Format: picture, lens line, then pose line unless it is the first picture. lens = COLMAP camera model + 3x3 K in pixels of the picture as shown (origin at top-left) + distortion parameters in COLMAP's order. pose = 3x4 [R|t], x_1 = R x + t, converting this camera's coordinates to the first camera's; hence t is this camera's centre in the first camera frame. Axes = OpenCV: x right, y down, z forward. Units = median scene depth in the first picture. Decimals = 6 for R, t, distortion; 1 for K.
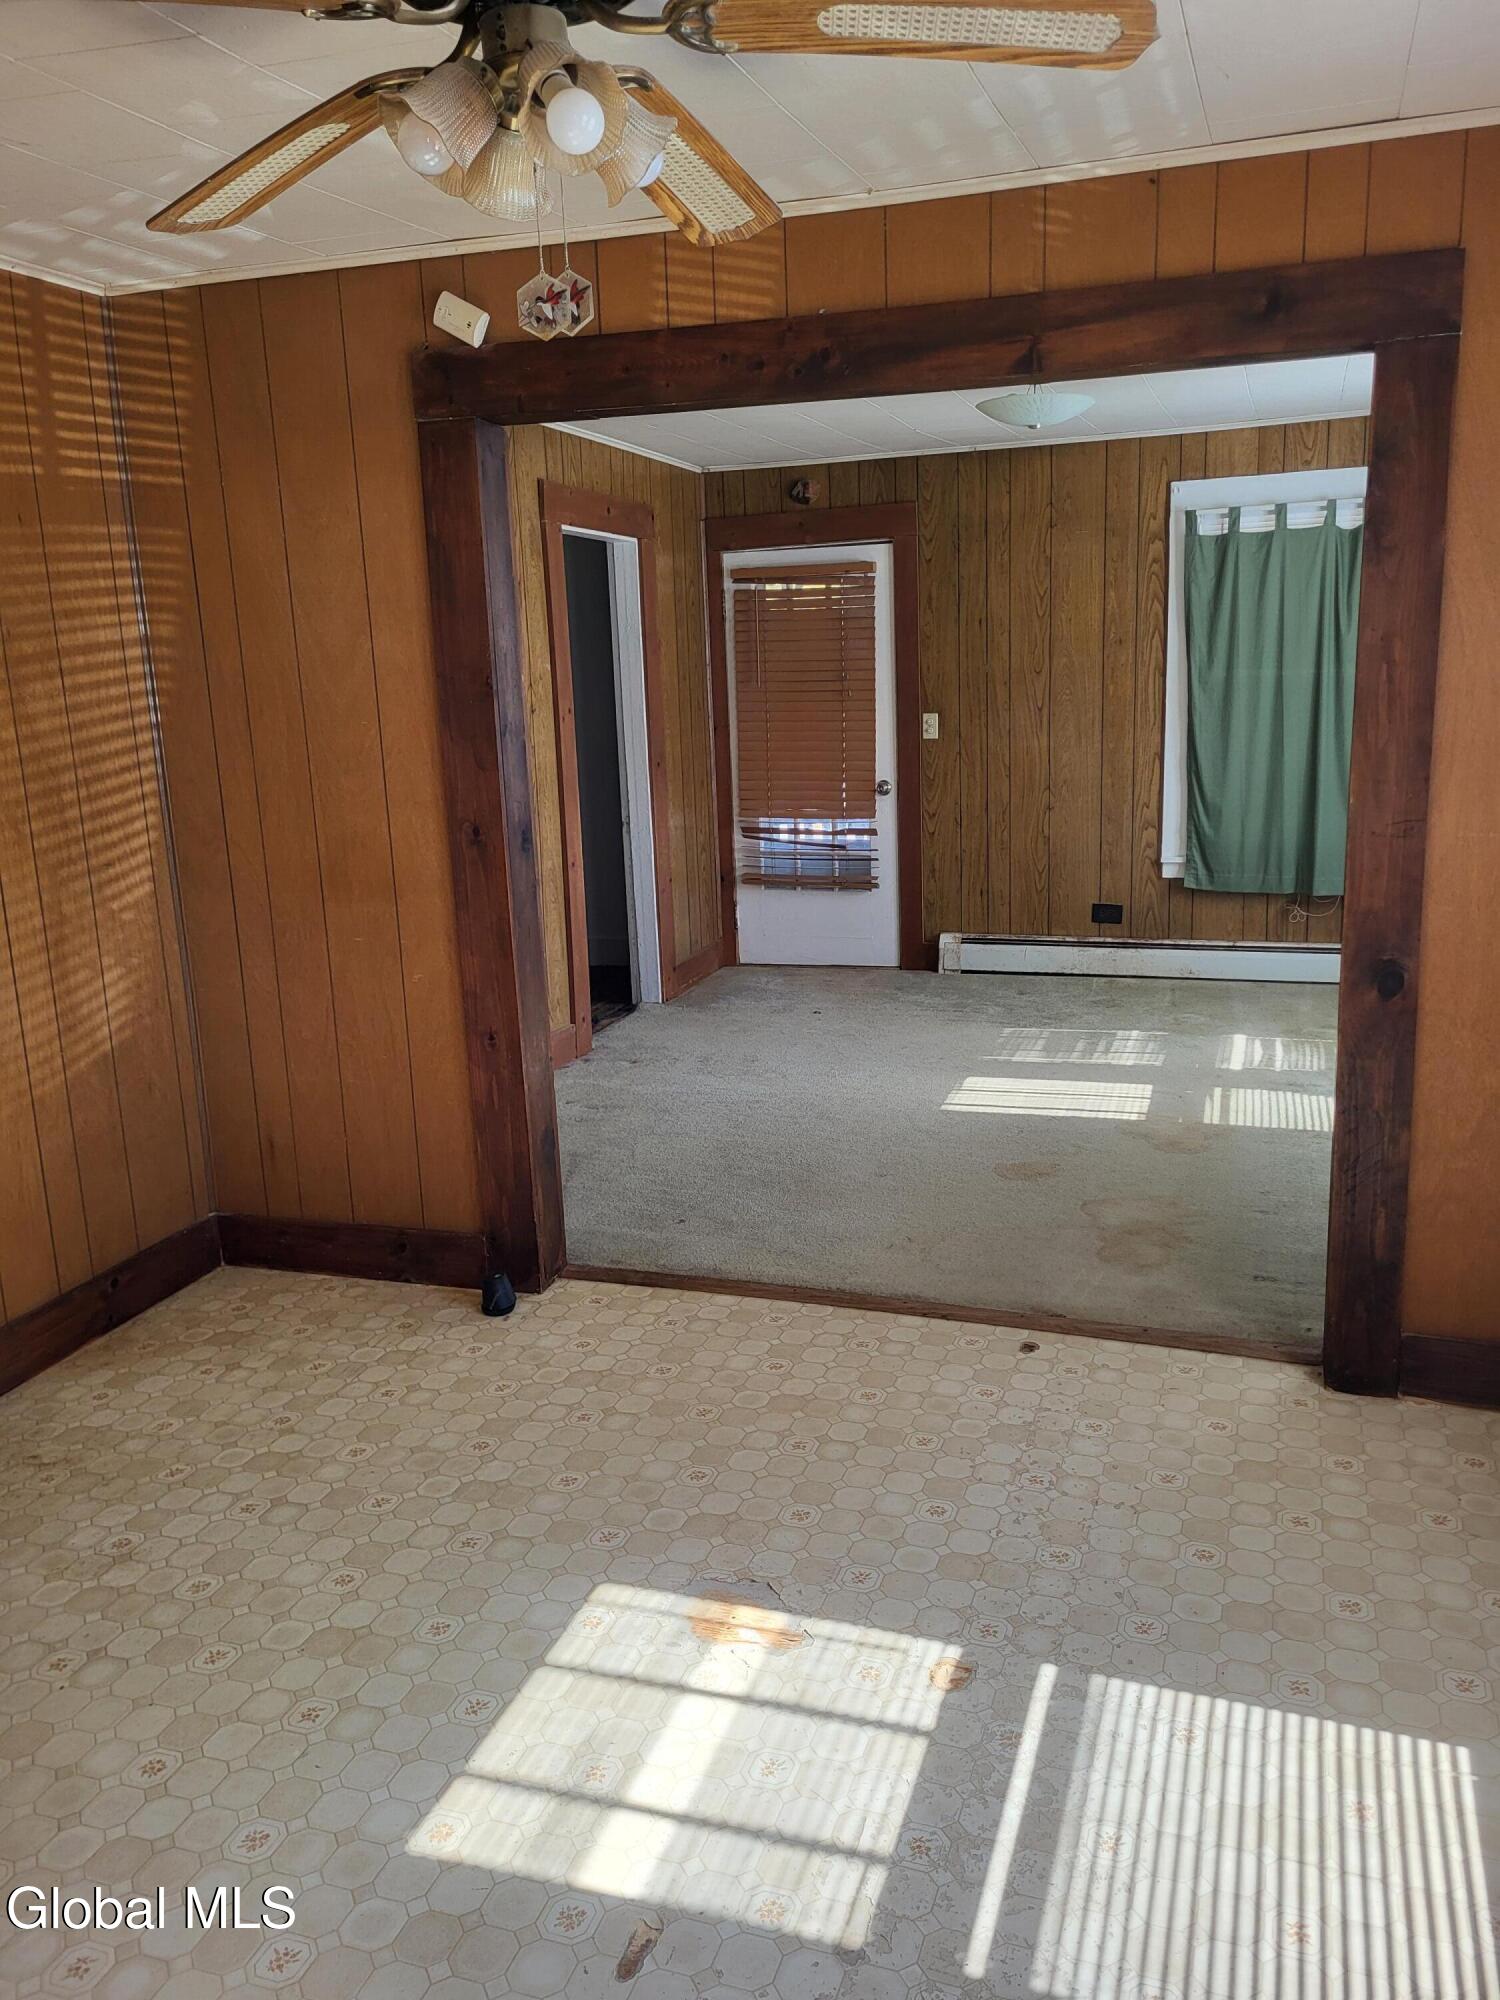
lens RADIAL K [[1577.1, 0, 797.3], [0, 1577.1, 1028.9], [0, 0, 1]] dist [0.056972, -0.060961]
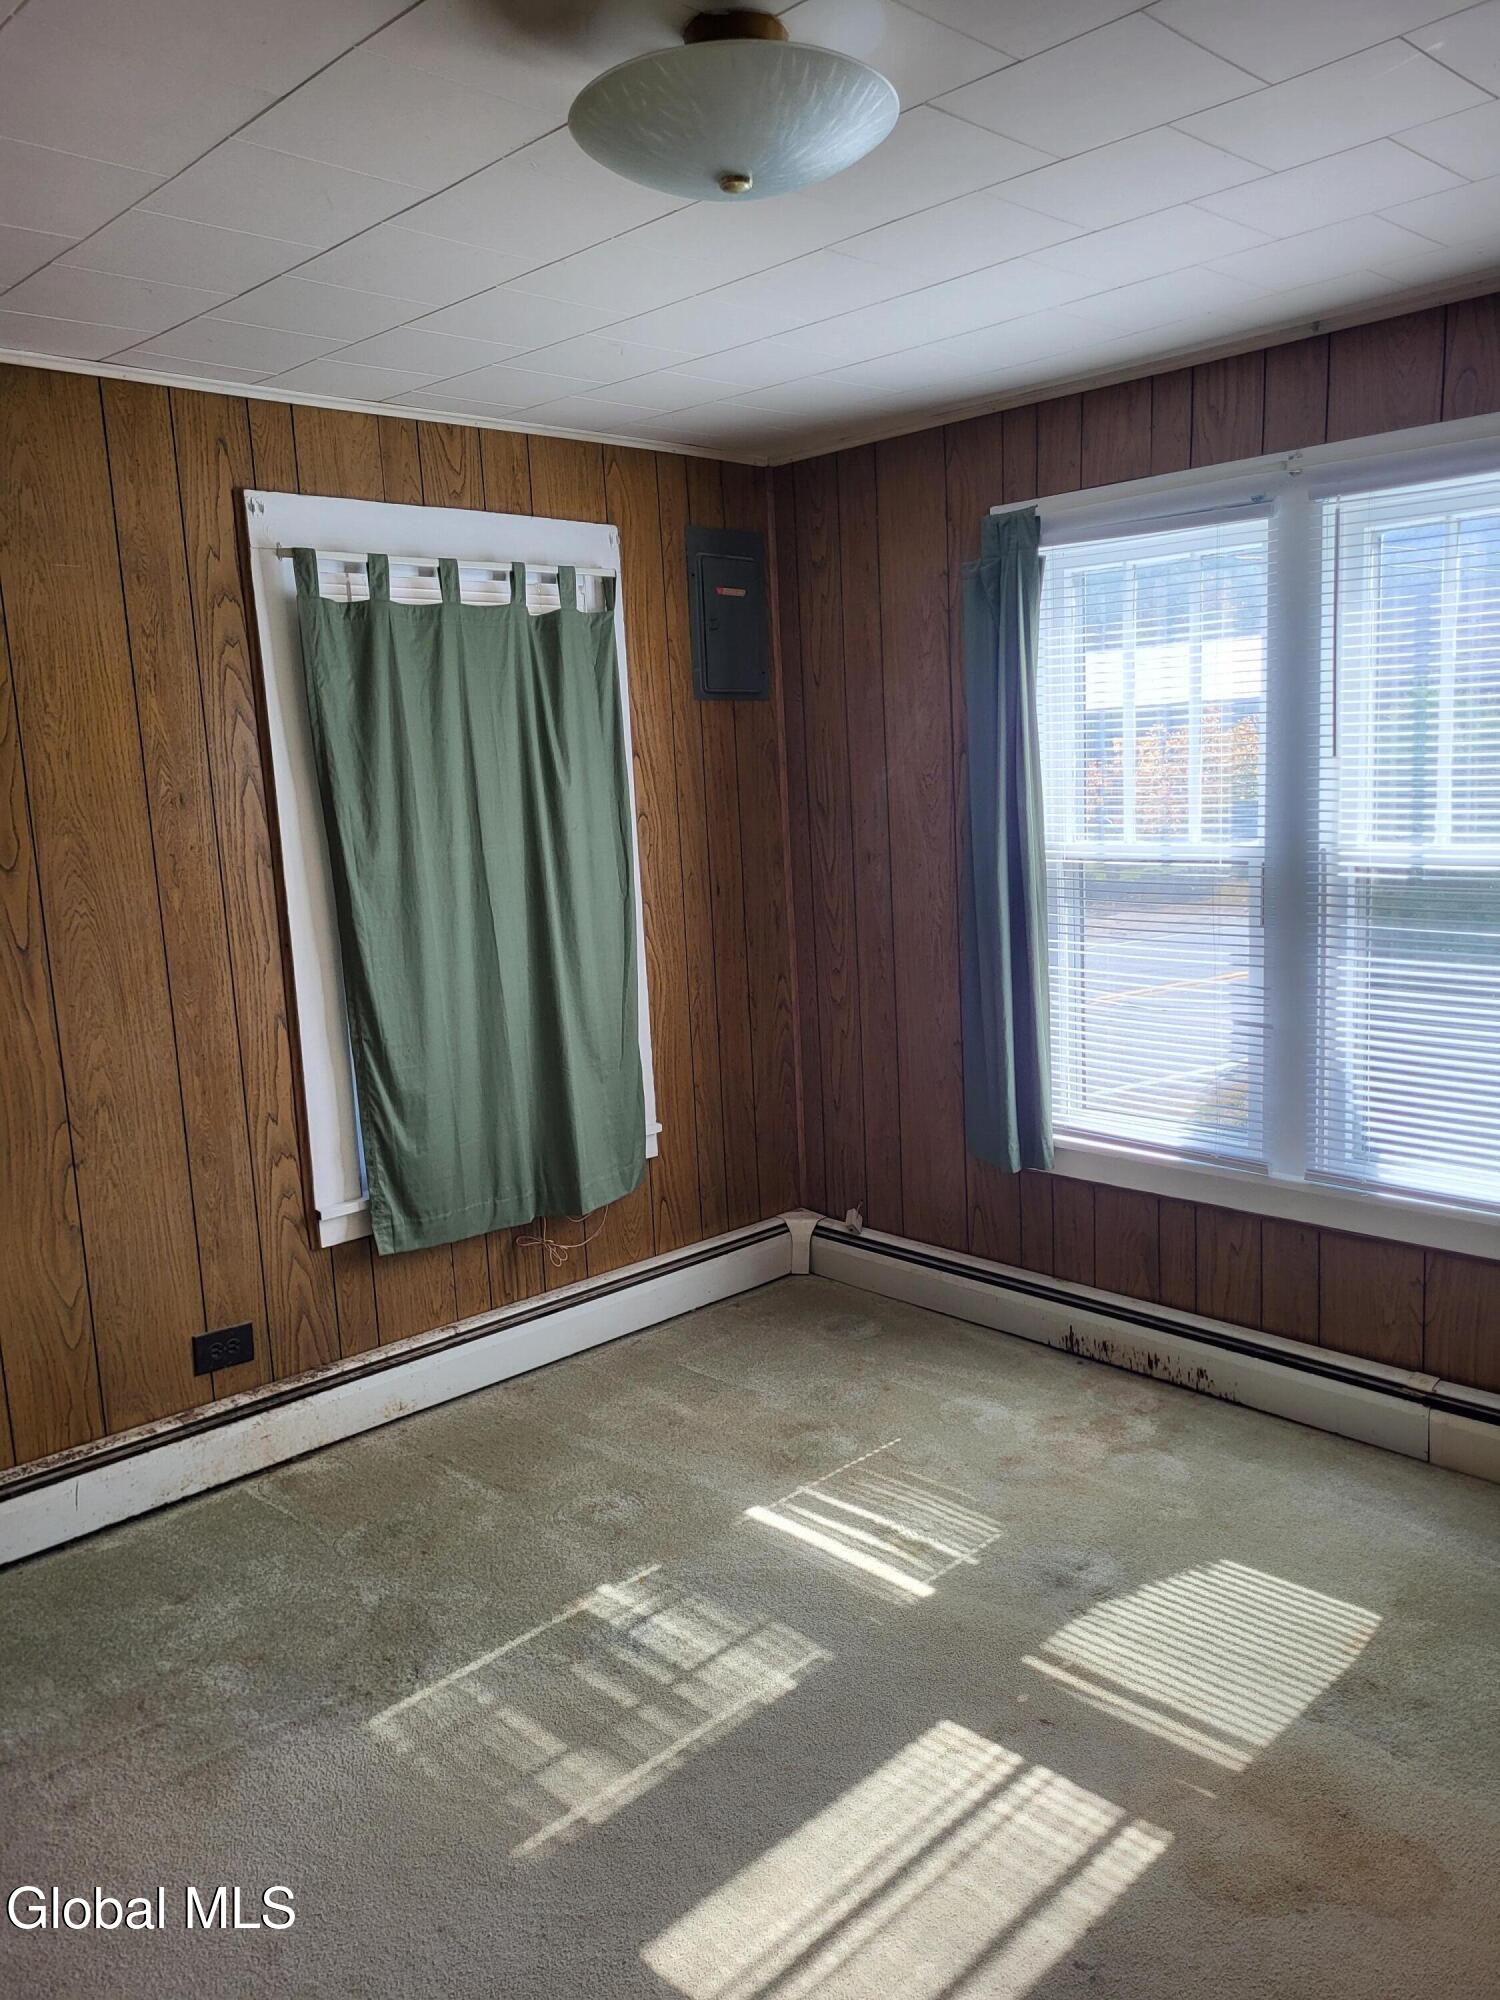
lens RADIAL K [[1506.4, 0, 721.0], [0, 1506.4, 1025.5], [0, 0, 1]] dist [0.050137, -0.050832]
pose [[0.468234, -0.131825, 0.873716, -0.205651], [0.237047, 0.971302, 0.019512, -0.231628], [-0.851214, 0.197975, 0.486046, 1.016407]]
